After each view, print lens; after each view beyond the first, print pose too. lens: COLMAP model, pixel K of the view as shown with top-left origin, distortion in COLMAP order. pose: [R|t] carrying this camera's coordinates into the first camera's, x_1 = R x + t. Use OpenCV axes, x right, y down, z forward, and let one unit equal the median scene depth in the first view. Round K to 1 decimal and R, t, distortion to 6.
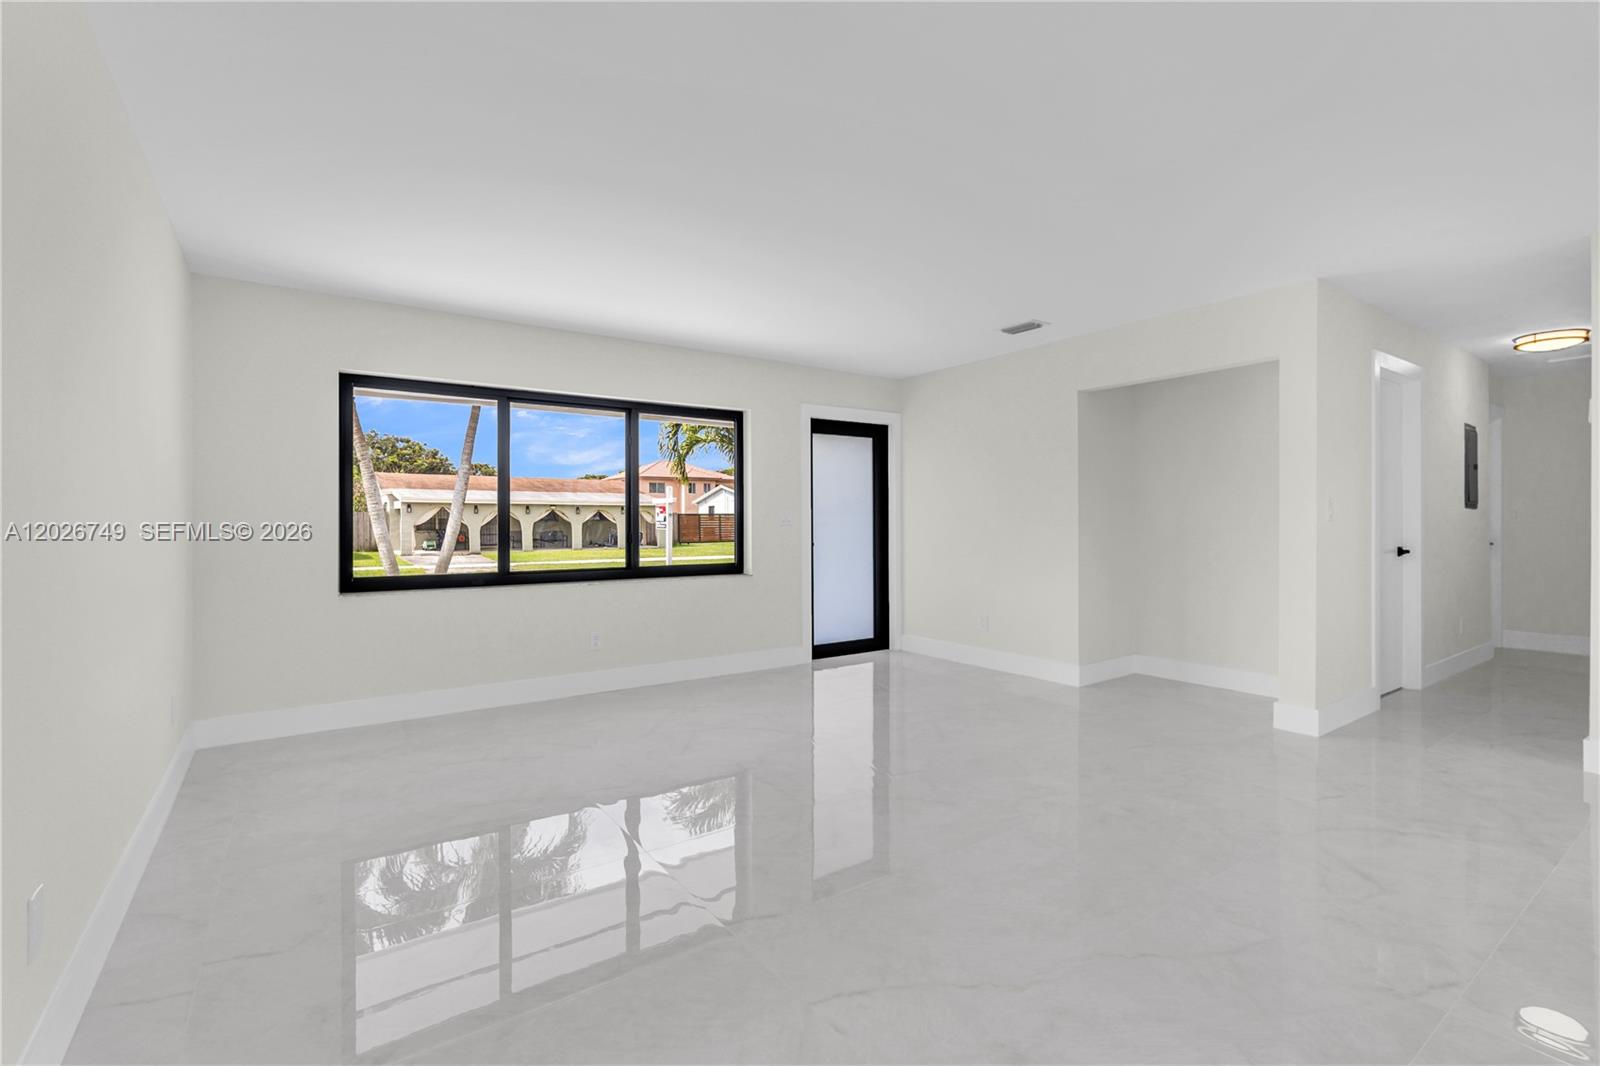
lens RADIAL K [[715.7, 0, 775.5], [0, 715.7, 520.1], [0, 0, 1]] dist [0.001259, 0.000231]
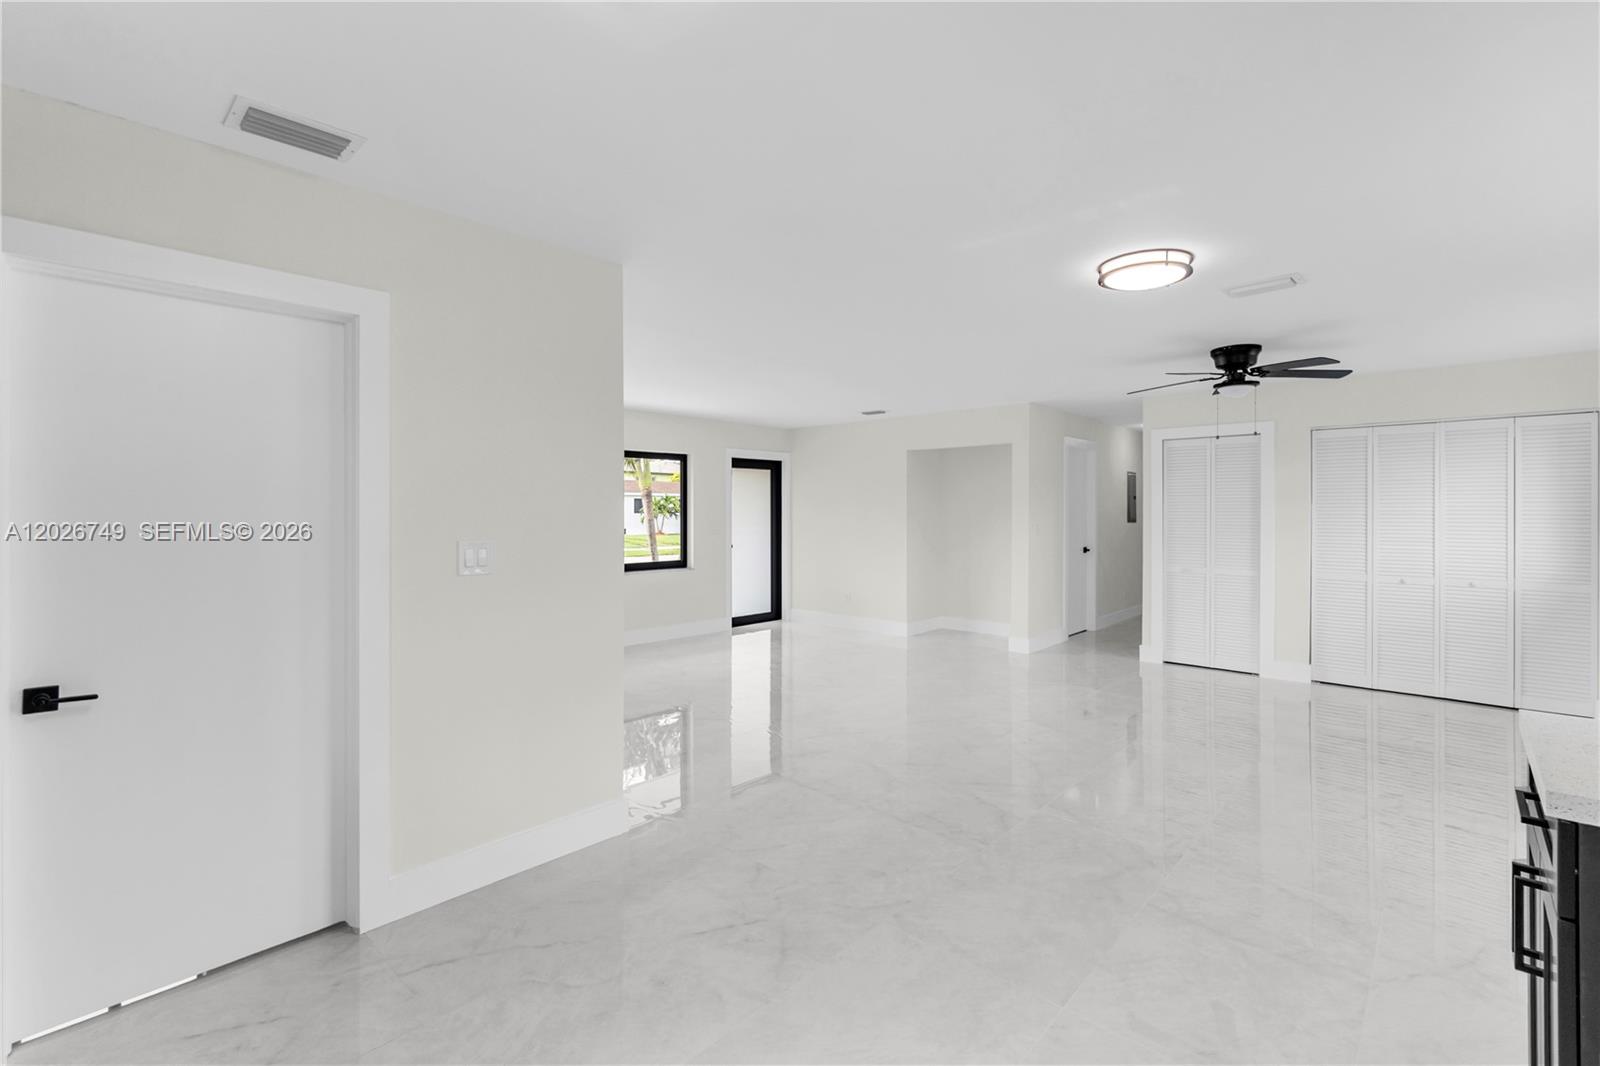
lens RADIAL K [[727.5, 0, 781.7], [0, 727.5, 505.6], [0, 0, 1]] dist [-0.000372, -0.000497]
pose [[0.975765, 0.006882, 0.218712, -0.172295], [-0.005868, 0.999969, -0.005287, -0.041093], [-0.218741, 0.003875, 0.975775, -0.440897]]
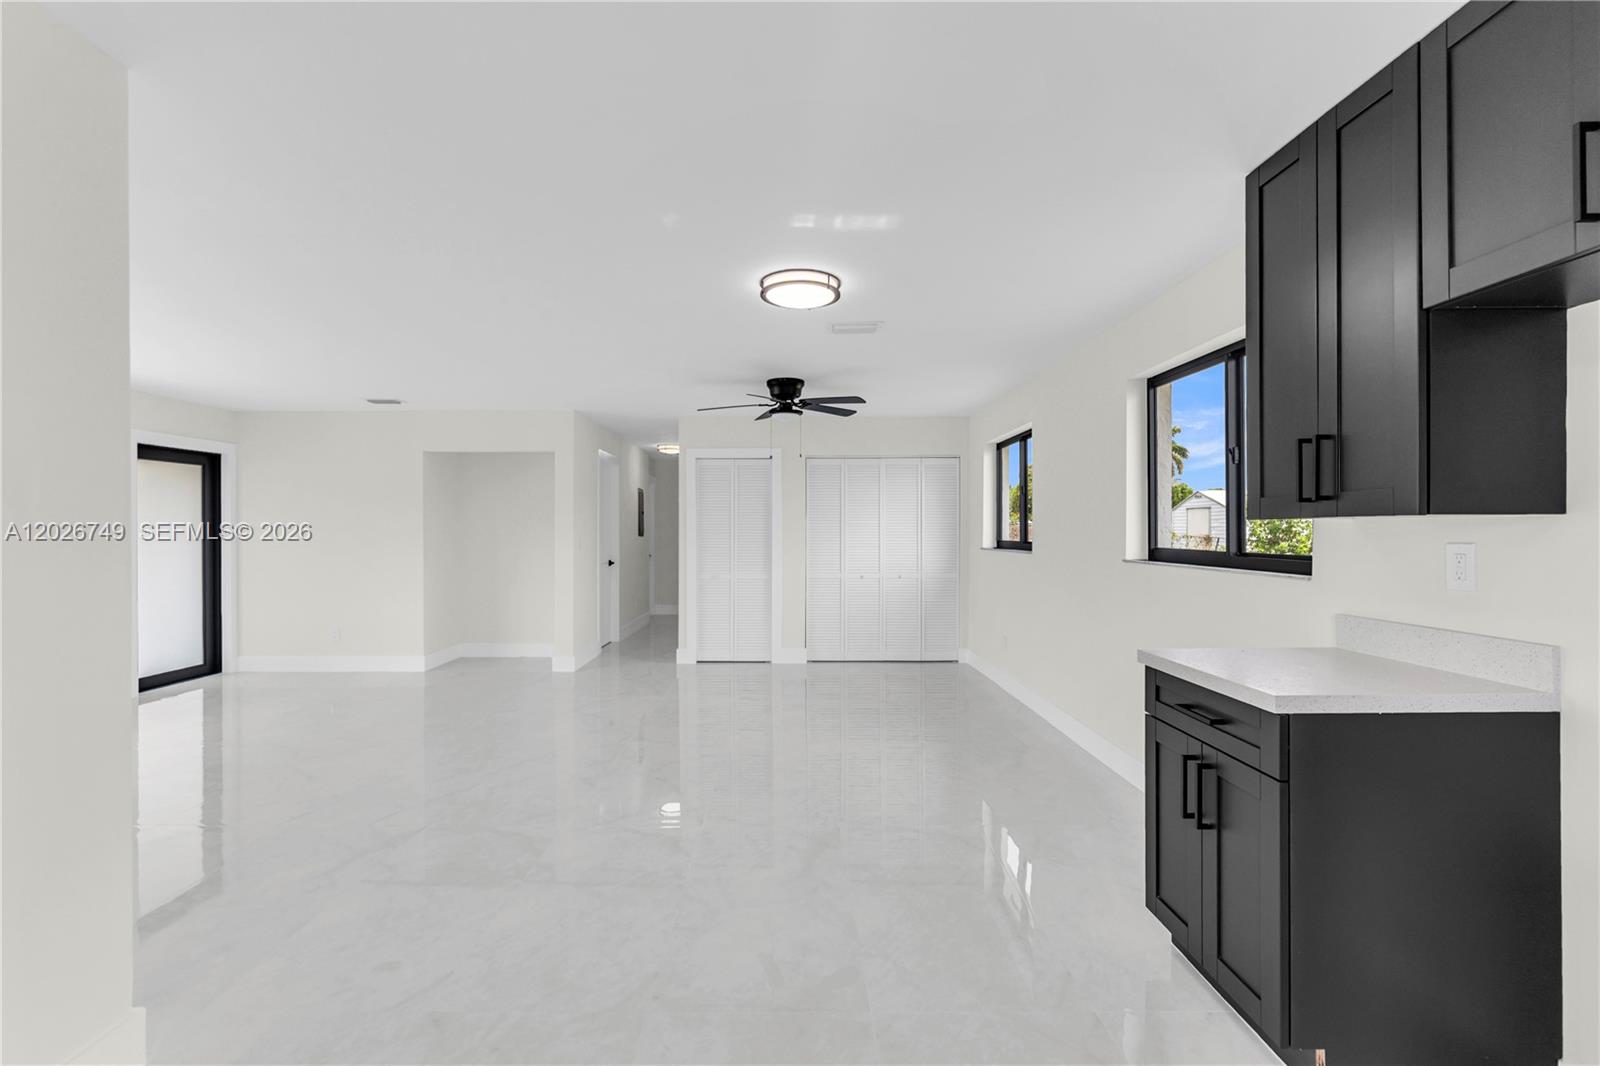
lens RADIAL K [[729.1, 0, 800.0], [0, 729.1, 533.0], [0, 0, 1]] dist [0.000864, 0.000024]
pose [[0.557927, -0.000145, 0.829890, -0.272738], [-0.005346, 0.999979, 0.003769, -0.031333], [-0.829873, -0.006539, 0.557914, -0.297364]]
